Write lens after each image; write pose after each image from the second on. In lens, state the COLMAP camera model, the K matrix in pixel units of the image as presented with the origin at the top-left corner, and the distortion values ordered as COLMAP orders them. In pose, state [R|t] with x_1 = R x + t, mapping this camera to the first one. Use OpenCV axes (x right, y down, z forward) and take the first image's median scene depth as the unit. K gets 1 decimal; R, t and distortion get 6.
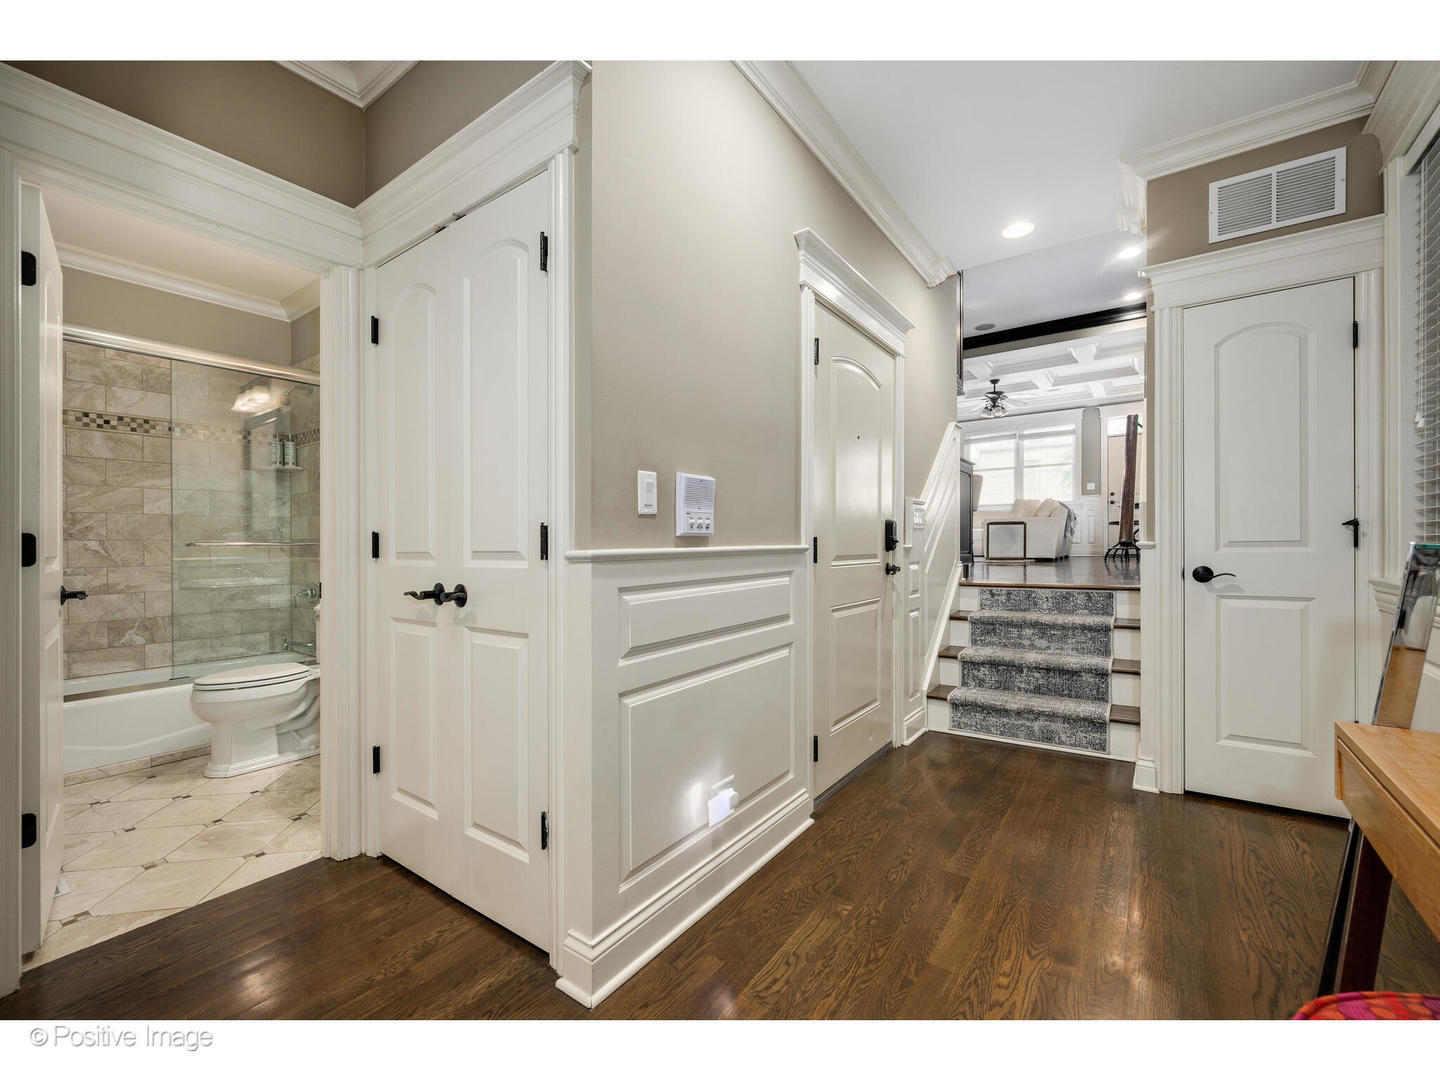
lens RADIAL K [[607.8, 0, 717.7], [0, 607.8, 546.5], [0, 0, 1]] dist [-0.000066, 0.000349]
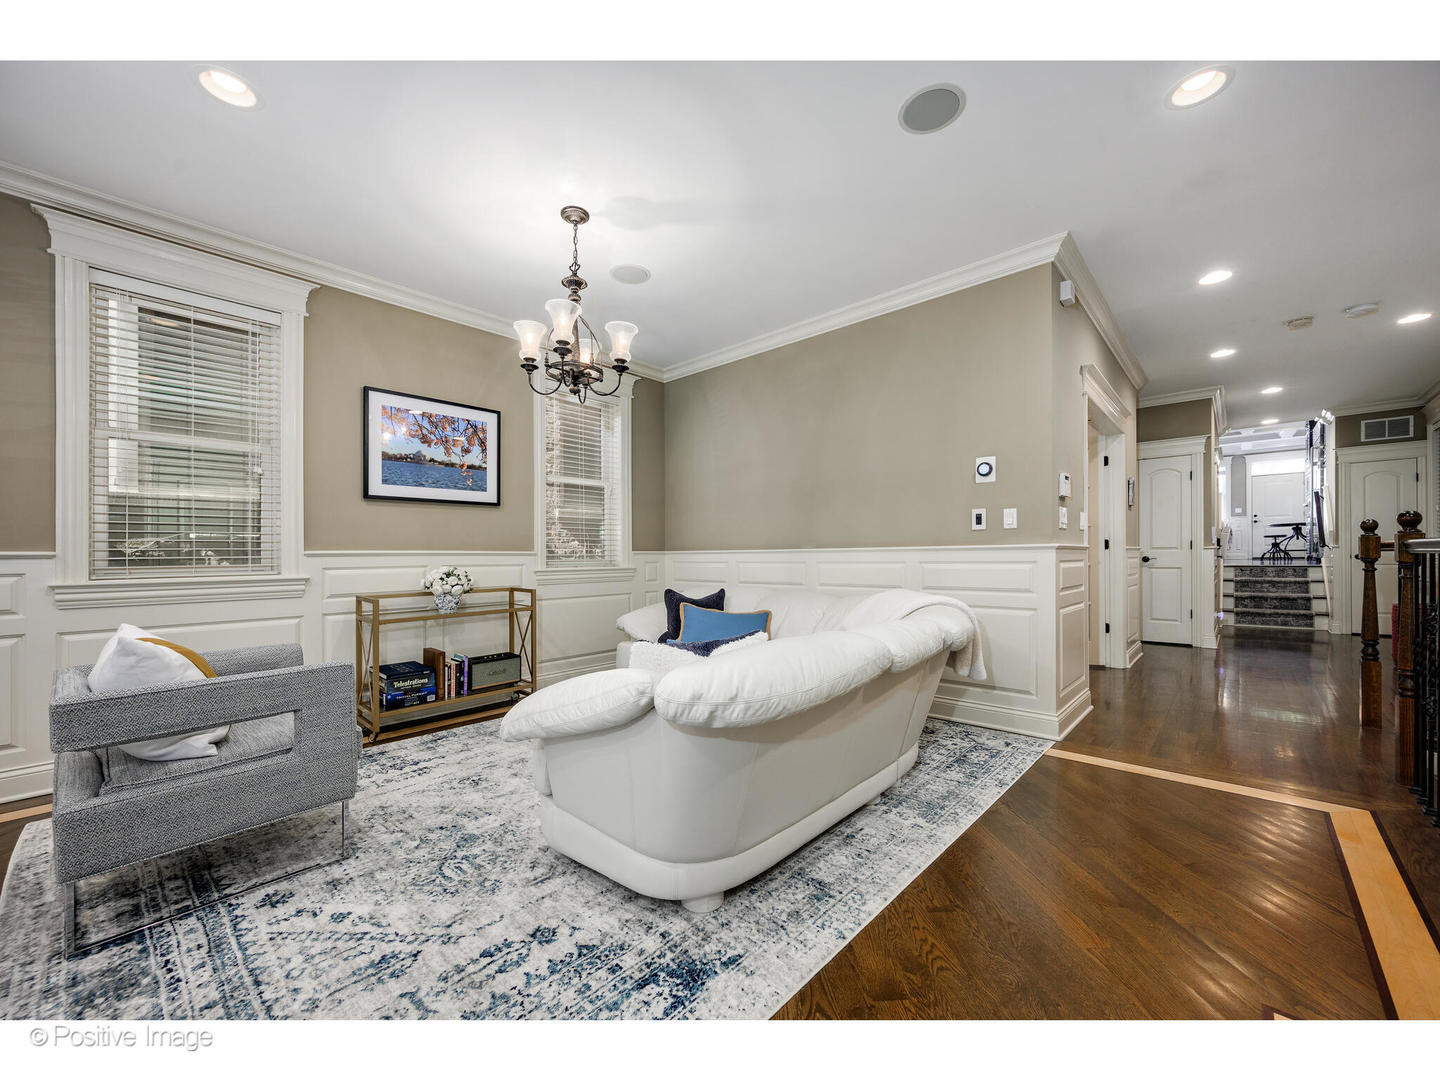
lens RADIAL K [[566.4, 0, 718.4], [0, 566.4, 556.8], [0, 0, 1]] dist [-0.000600, 0.001108]
pose [[0.992572, -0.003362, -0.121613, -3.201507], [0.002985, 0.999990, -0.003281, 0.080470], [0.121623, 0.002894, 0.992572, -3.450202]]
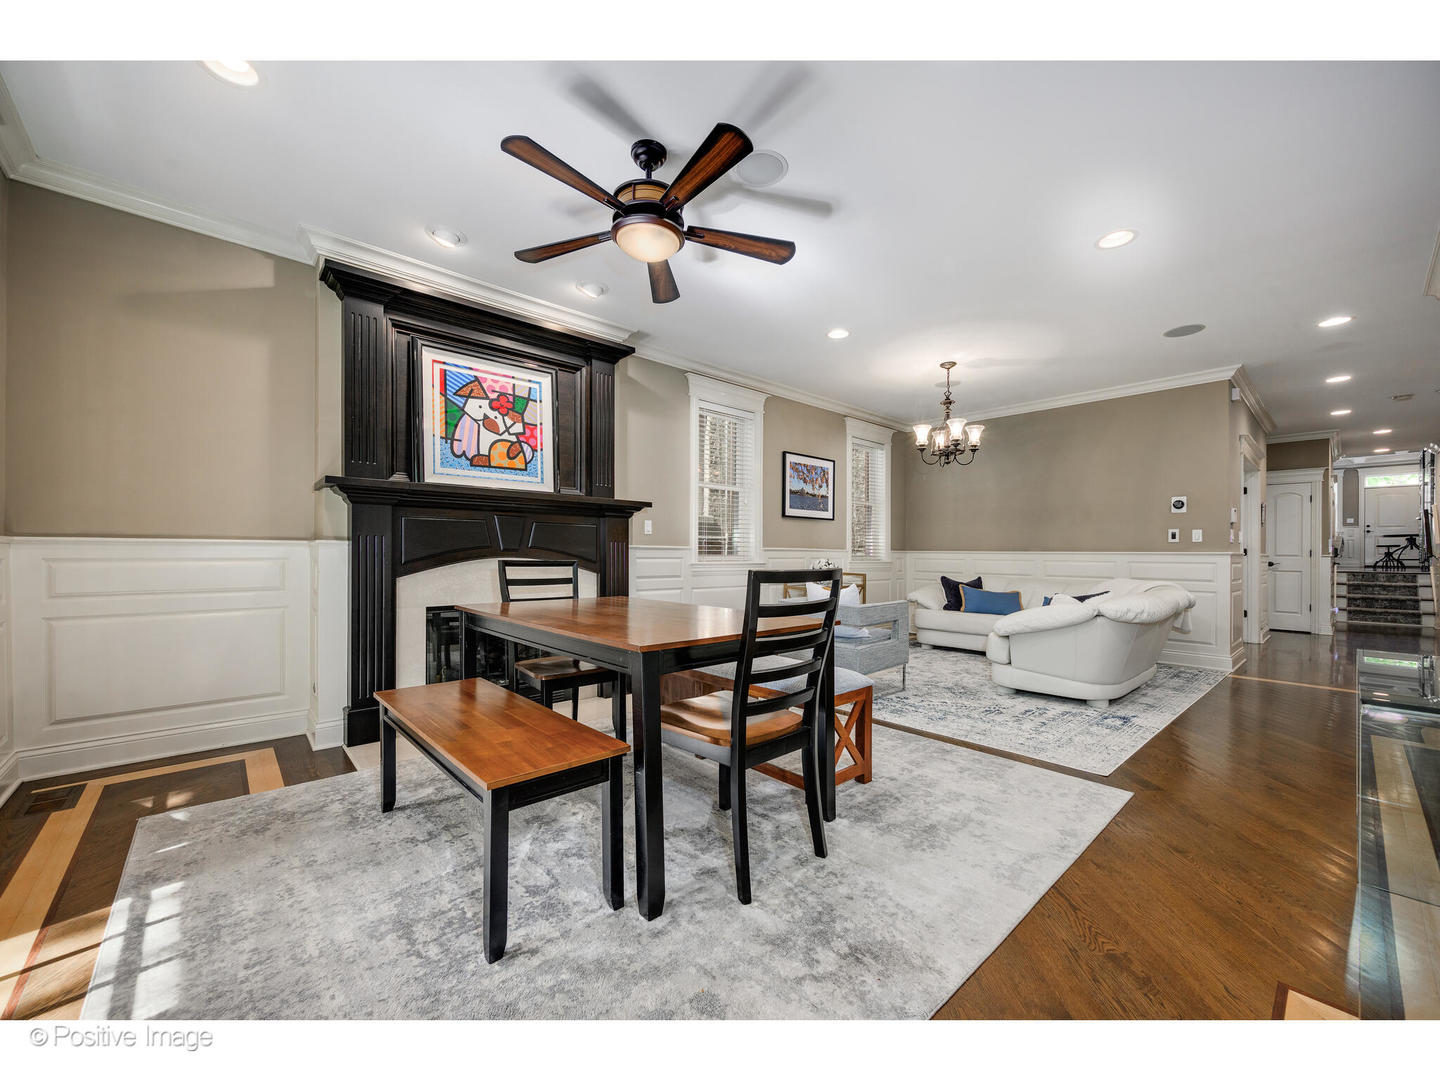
lens RADIAL K [[566.4, 0, 714.9], [0, 566.4, 548.5], [0, 0, 1]] dist [-0.000600, 0.001108]
pose [[0.975836, 0.014022, -0.218054, -4.511182], [-0.016997, 0.999786, -0.011773, 0.100246], [0.217842, 0.015195, 0.975866, -5.240048]]
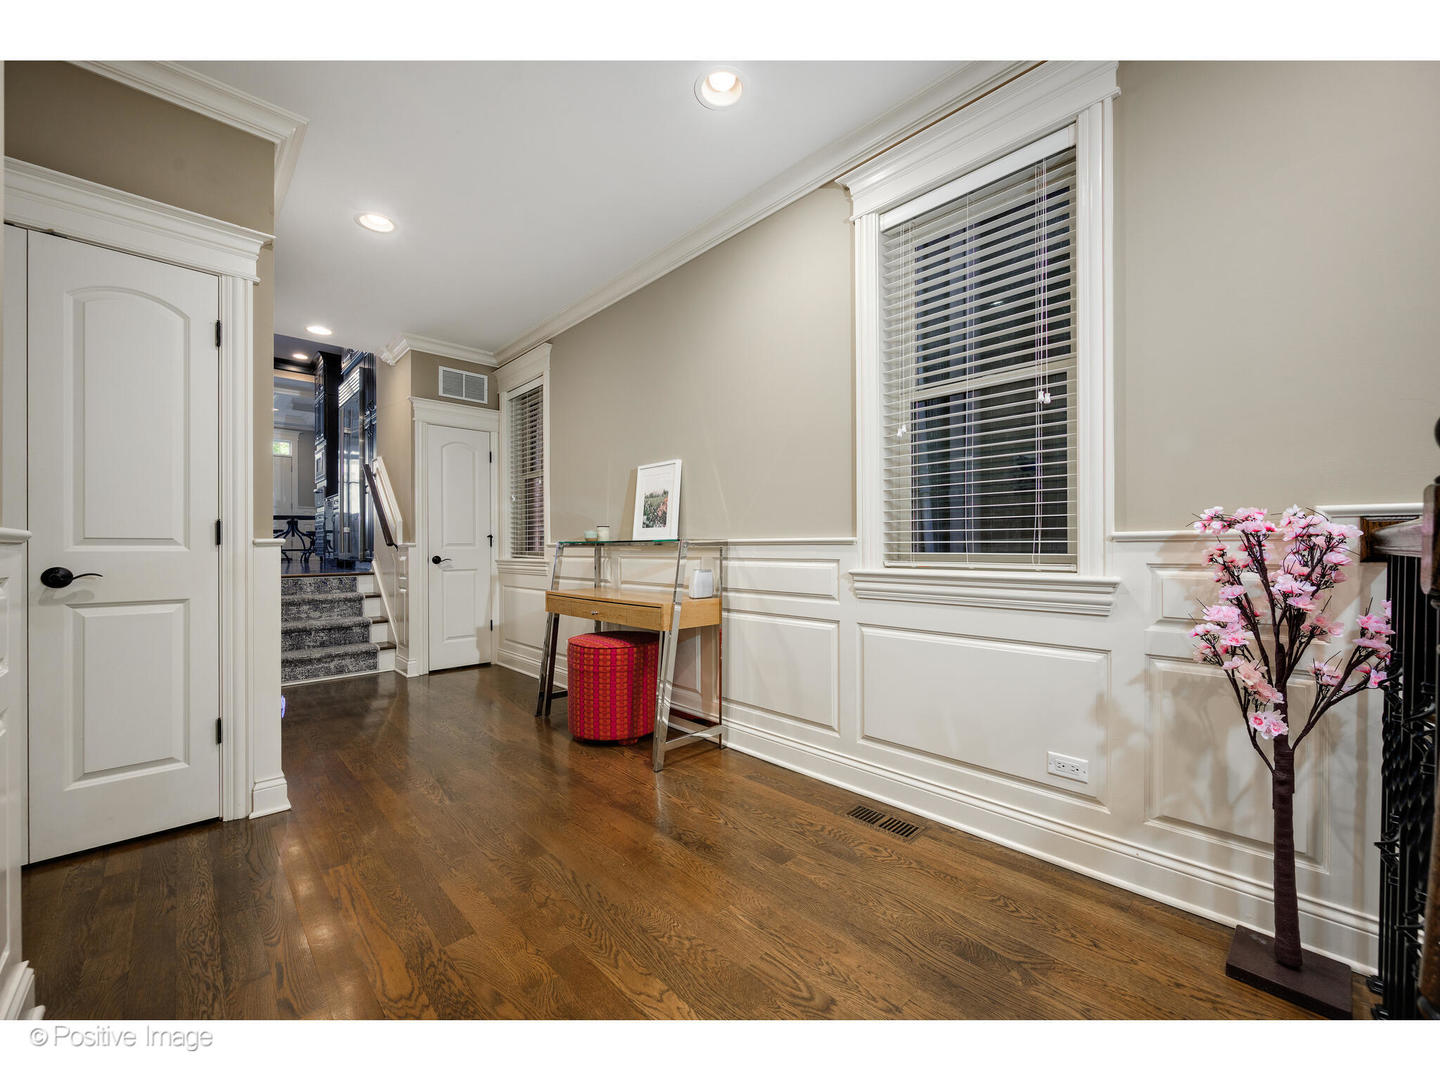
lens RADIAL K [[566.4, 0, 727.4], [0, 566.4, 550.7], [0, 0, 1]] dist [-0.000600, 0.001108]
pose [[0.177884, 0.003799, 0.984044, -1.467366], [0.005619, 0.999972, -0.004876, 0.052120], [-0.984035, 0.006396, 0.177857, -0.459336]]
